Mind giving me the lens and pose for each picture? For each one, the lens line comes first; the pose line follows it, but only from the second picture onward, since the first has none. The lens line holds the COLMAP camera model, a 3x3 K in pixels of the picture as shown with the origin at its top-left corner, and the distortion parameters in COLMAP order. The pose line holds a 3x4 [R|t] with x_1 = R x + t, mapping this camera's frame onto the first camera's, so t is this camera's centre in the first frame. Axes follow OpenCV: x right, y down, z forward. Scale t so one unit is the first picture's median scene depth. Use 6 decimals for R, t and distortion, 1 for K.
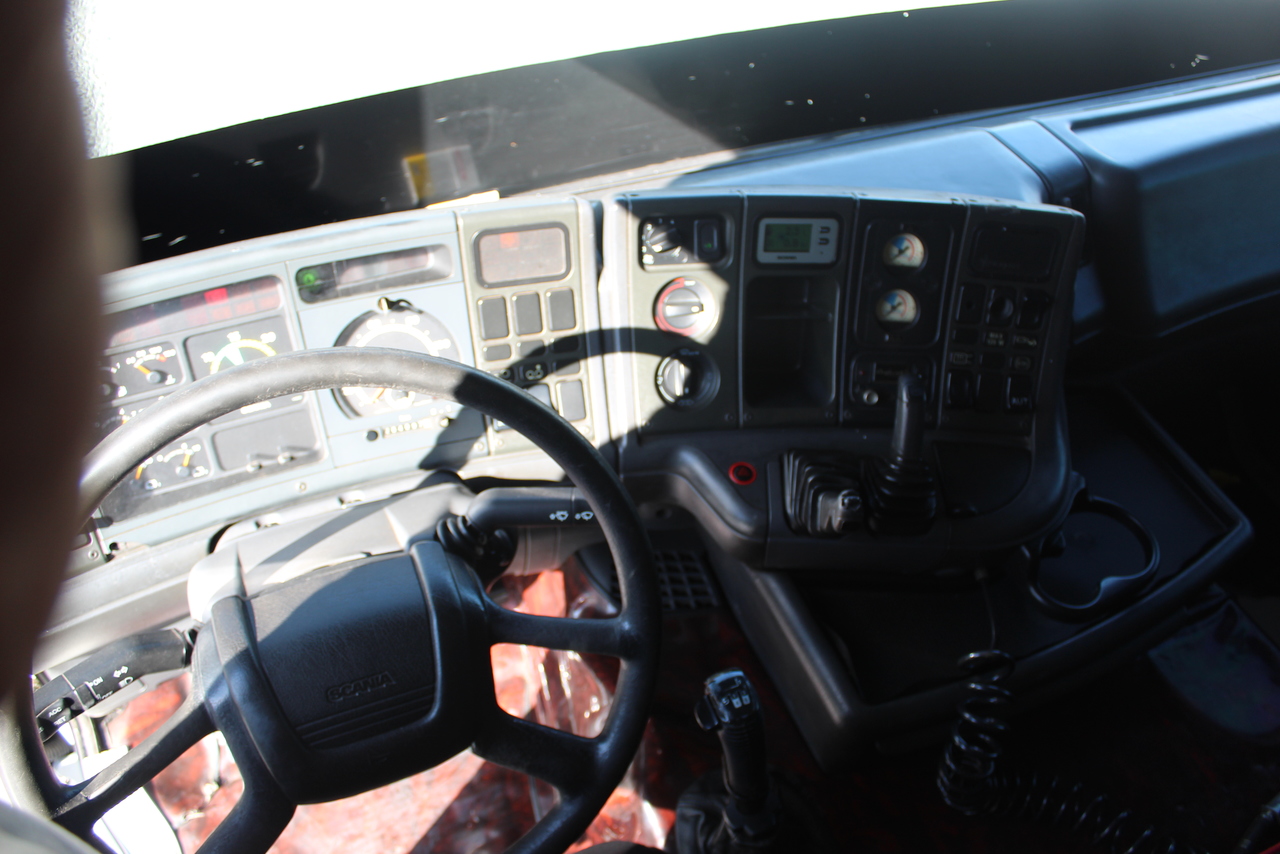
lens RADIAL K [[1073.4, 0, 635.9], [0, 1073.4, 430.6], [0, 0, 1]] dist [-0.148165, 0.109518]
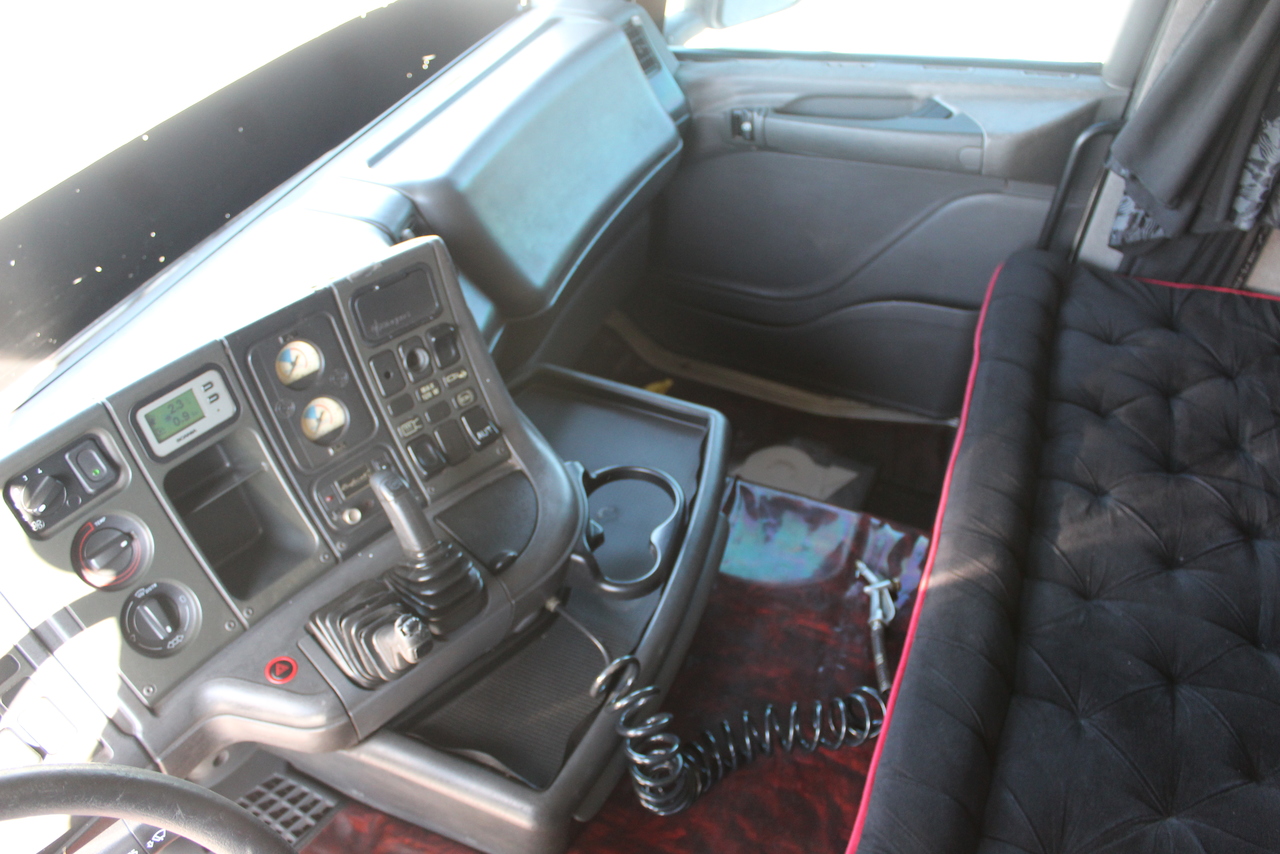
lens RADIAL K [[1073.4, 0, 637.7], [0, 1073.4, 423.7], [0, 0, 1]] dist [-0.148165, 0.109518]
pose [[0.703405, -0.509851, 0.495251, -0.017051], [0.543560, 0.834808, 0.087399, -0.044232], [-0.458000, 0.207722, 0.864342, 0.090971]]
